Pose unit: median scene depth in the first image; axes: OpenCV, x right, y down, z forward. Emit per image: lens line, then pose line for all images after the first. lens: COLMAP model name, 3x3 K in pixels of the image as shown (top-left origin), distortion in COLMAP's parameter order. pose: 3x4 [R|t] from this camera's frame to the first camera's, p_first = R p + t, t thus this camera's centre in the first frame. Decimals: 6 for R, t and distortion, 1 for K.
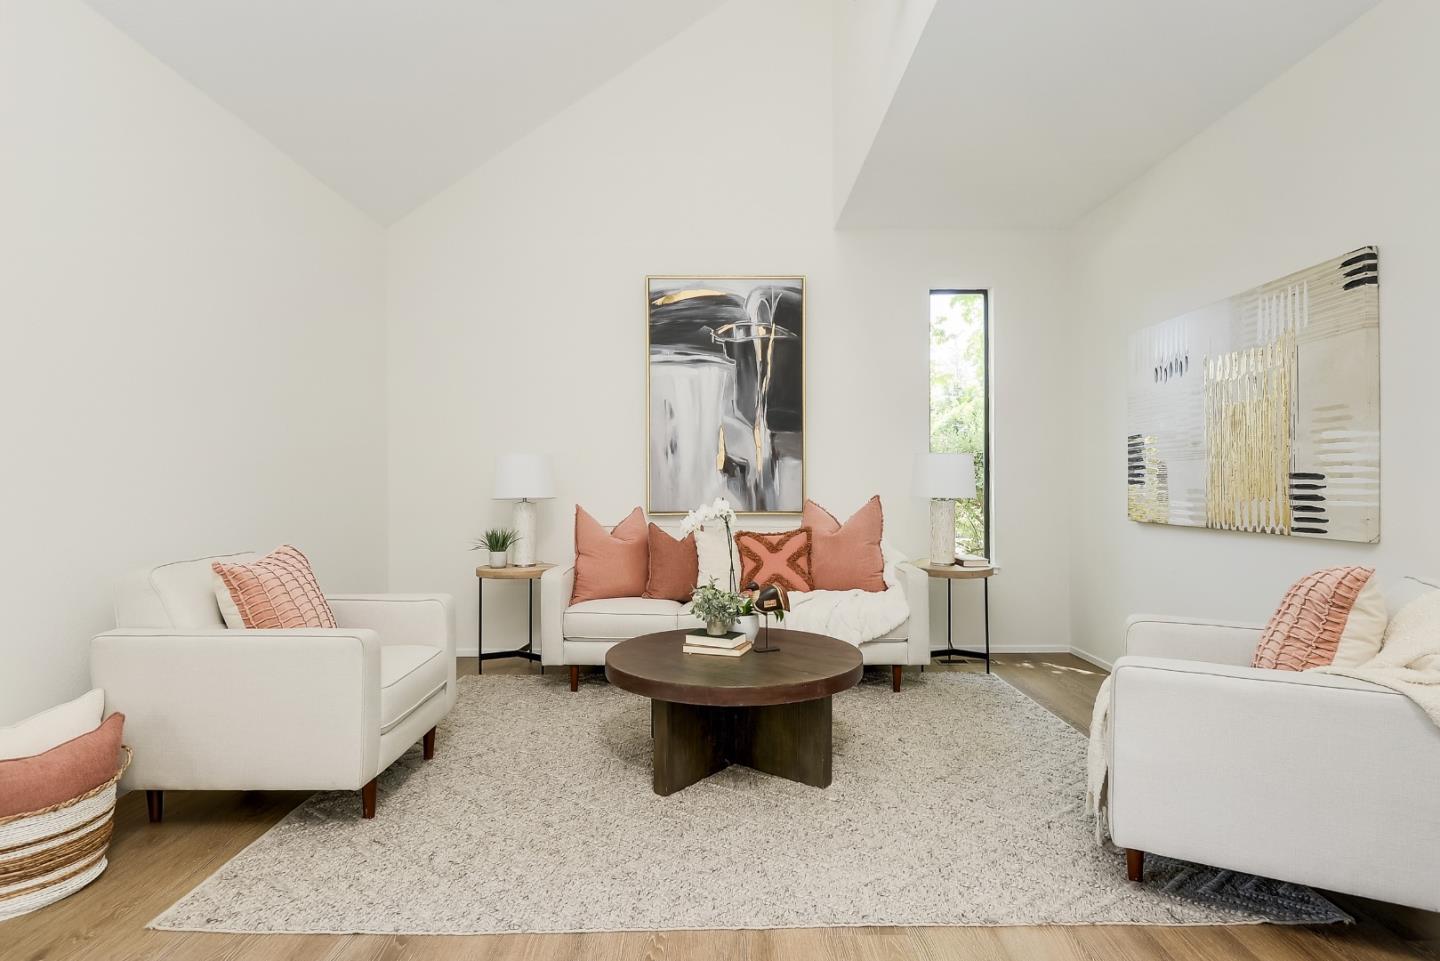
lens RADIAL K [[733.1, 0, 726.4], [0, 733.1, 476.9], [0, 0, 1]] dist [-0.003905, -0.001268]
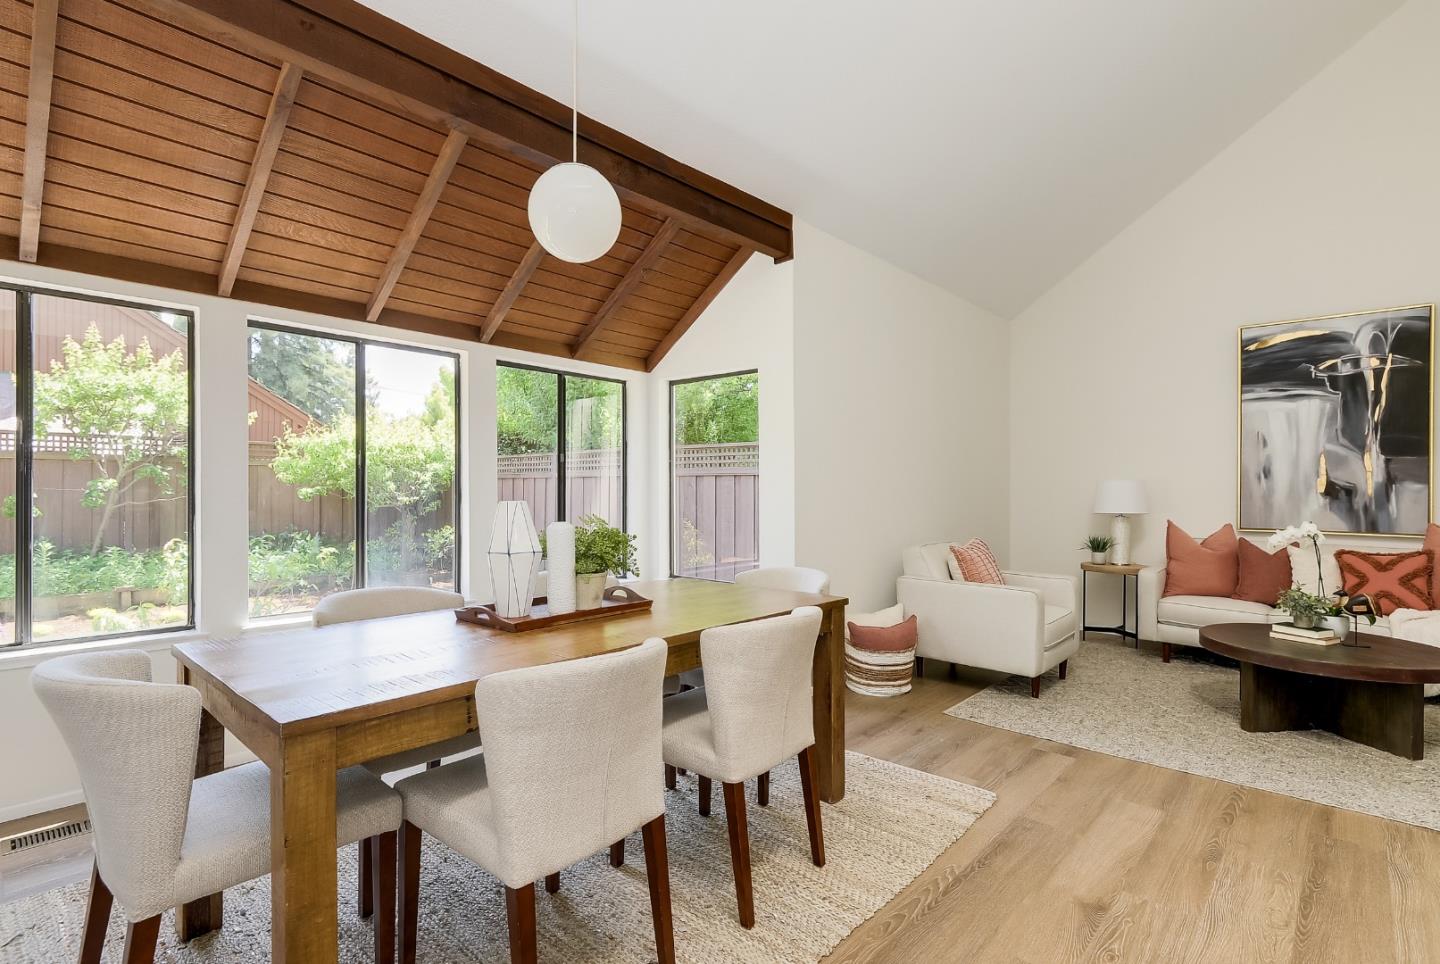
lens RADIAL K [[679.1, 0, 727.9], [0, 679.1, 486.9], [0, 0, 1]] dist [0.008670, -0.003112]
pose [[0.729867, 0.006994, -0.683553, 0.046999], [-0.002833, 0.999970, 0.007207, -0.026446], [0.683583, -0.003323, 0.729865, -0.398794]]
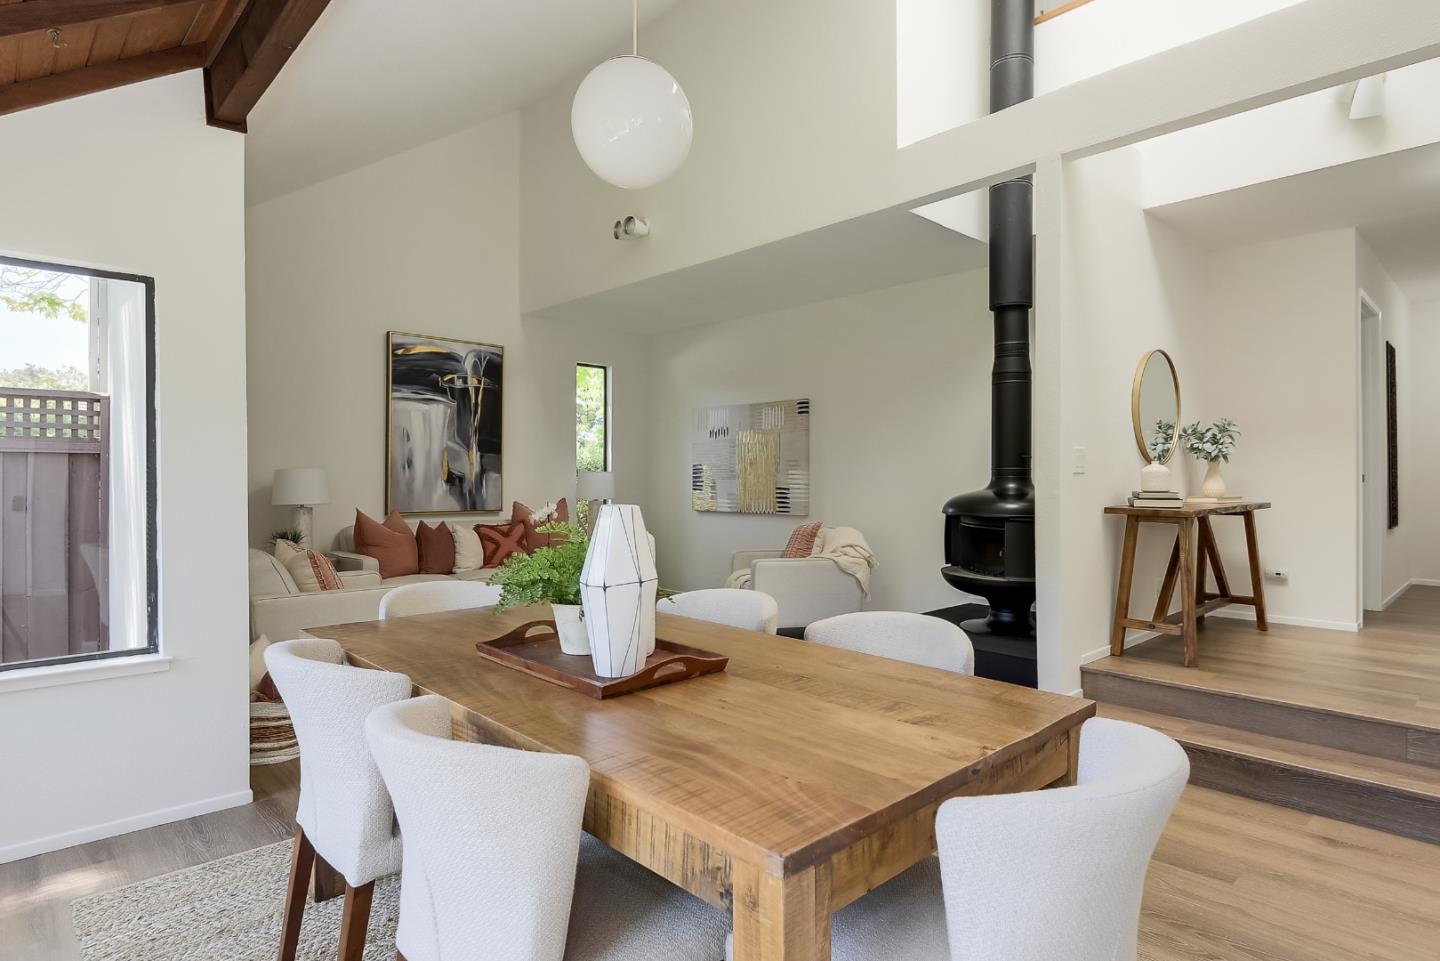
lens RADIAL K [[789.2, 0, 723.9], [0, 789.2, 477.8], [0, 0, 1]] dist [0.001294, 0.000307]
pose [[0.732927, 0.003672, 0.680297, -0.701320], [-0.010052, 0.999935, 0.005433, -0.031464], [-0.680233, -0.010820, 0.732916, -0.480344]]
